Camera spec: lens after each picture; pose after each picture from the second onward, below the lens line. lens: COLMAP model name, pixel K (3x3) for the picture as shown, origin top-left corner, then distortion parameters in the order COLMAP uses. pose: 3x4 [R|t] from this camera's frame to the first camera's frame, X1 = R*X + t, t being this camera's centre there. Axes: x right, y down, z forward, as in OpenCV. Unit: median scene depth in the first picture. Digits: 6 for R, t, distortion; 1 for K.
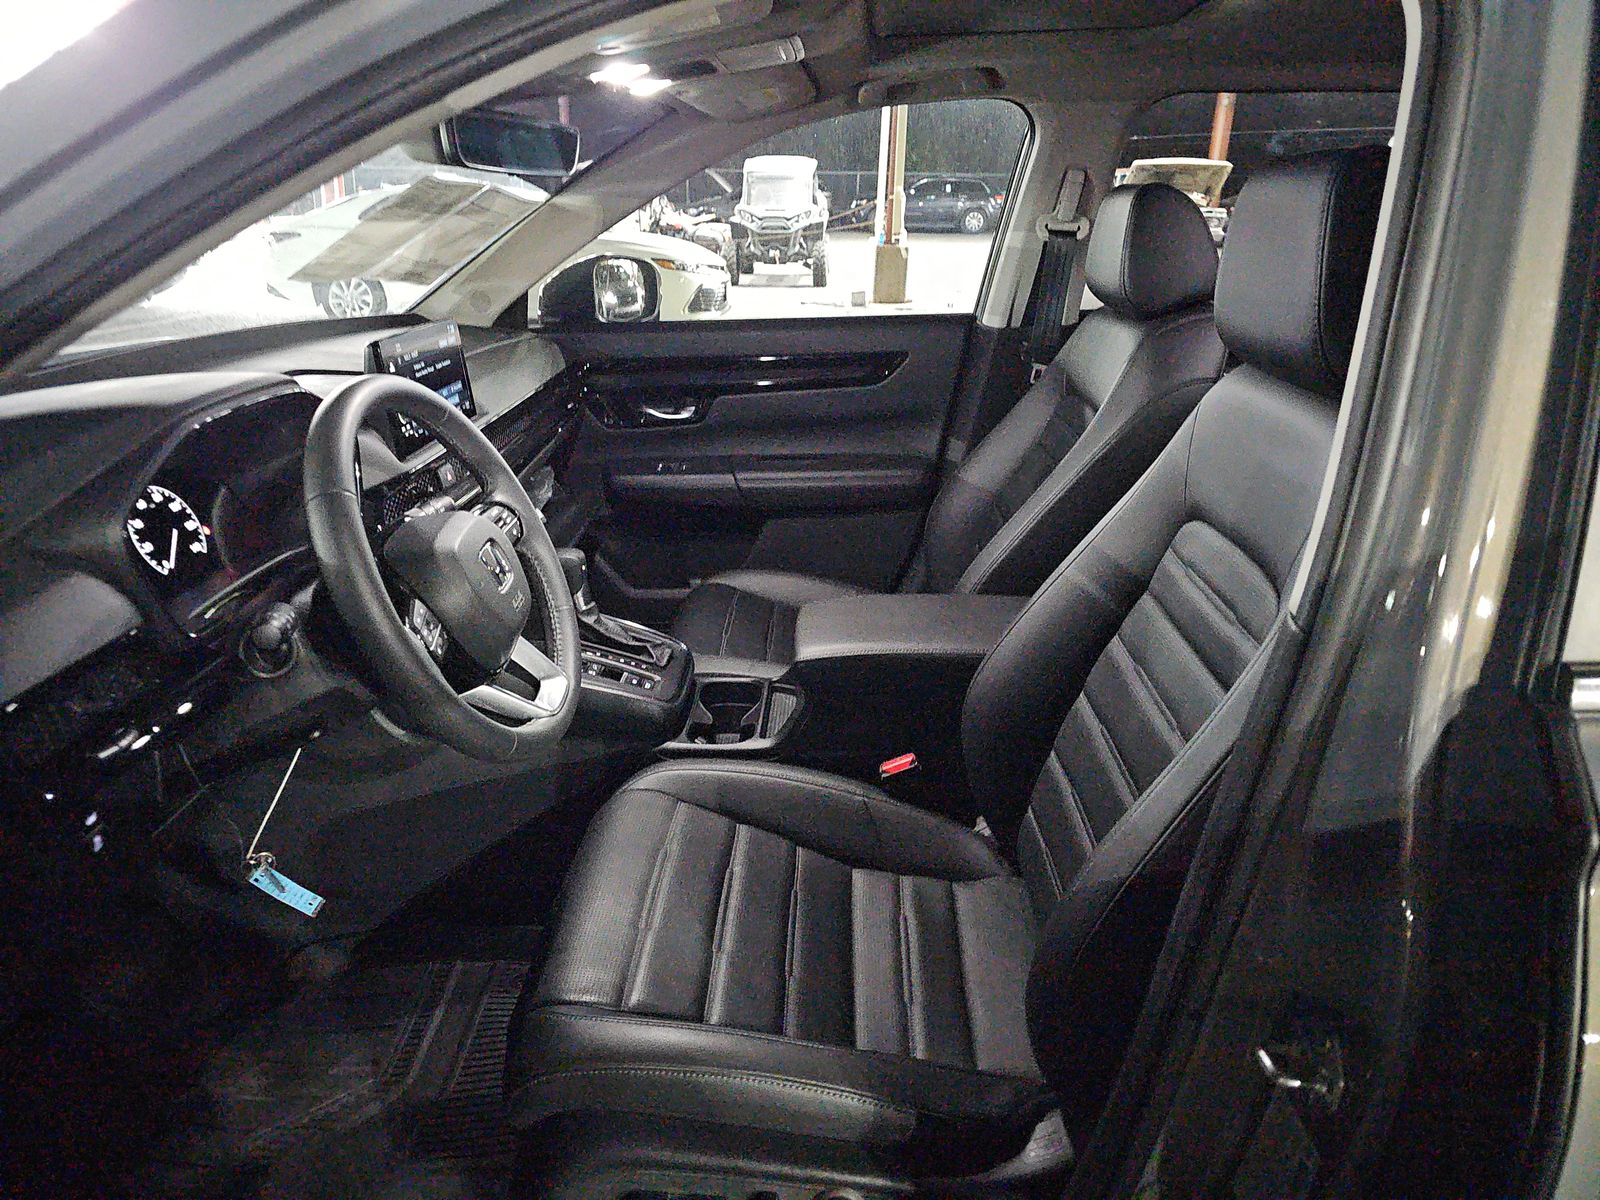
lens RADIAL K [[1036.6, 0, 800.0], [0, 1036.6, 600.0], [0, 0, 1]] dist [0.019368, 0.002459]
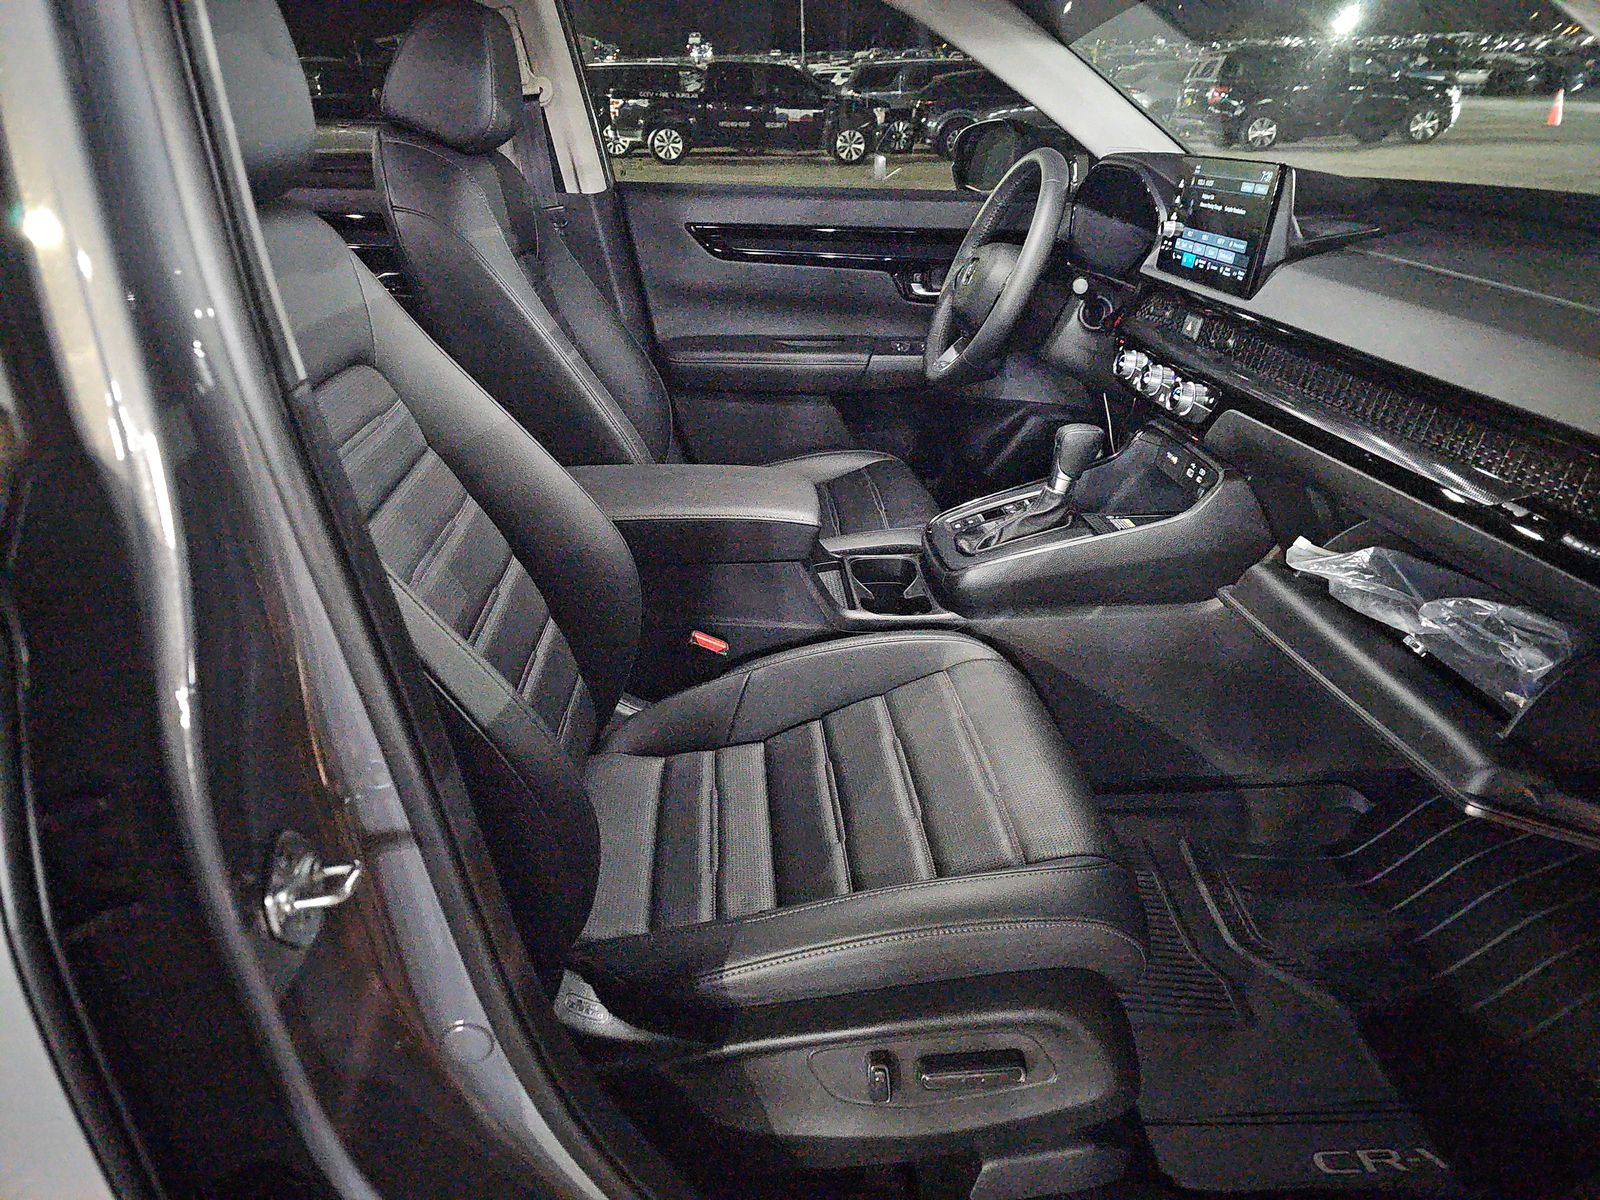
lens RADIAL K [[1036.6, 0, 800.0], [0, 1036.6, 600.0], [0, 0, 1]] dist [0.019368, 0.002459]
pose [[-0.997154, 0.033606, -0.067480, 0.035679], [-0.025544, 0.691558, 0.721869, -0.263073], [0.070925, 0.721539, -0.688732, 0.767000]]
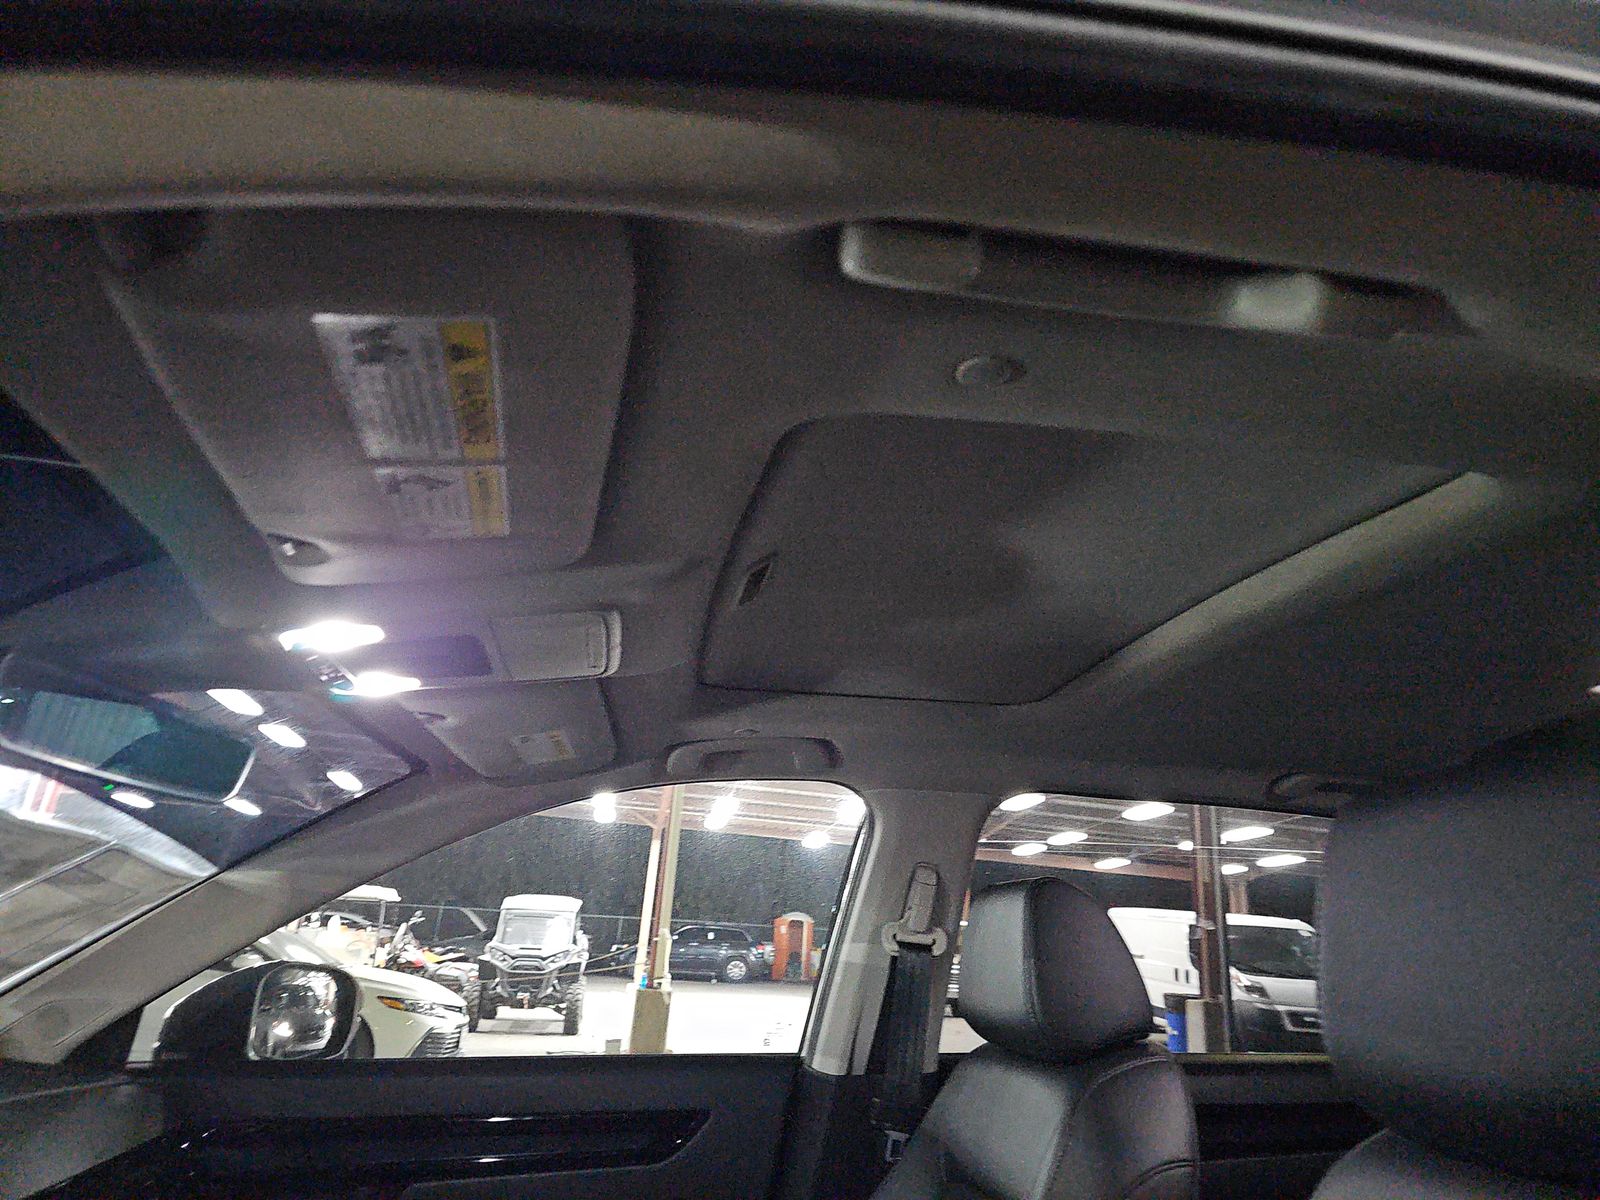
lens RADIAL K [[1060.1, 0, 814.4], [0, 1060.1, 597.8], [0, 0, 1]] dist [0.079653, -0.068940]
pose [[0.974211, 0.106989, 0.198663, -0.004678], [0.042222, 0.778454, -0.626279, -0.026085], [-0.221655, 0.618516, 0.753861, 0.115506]]
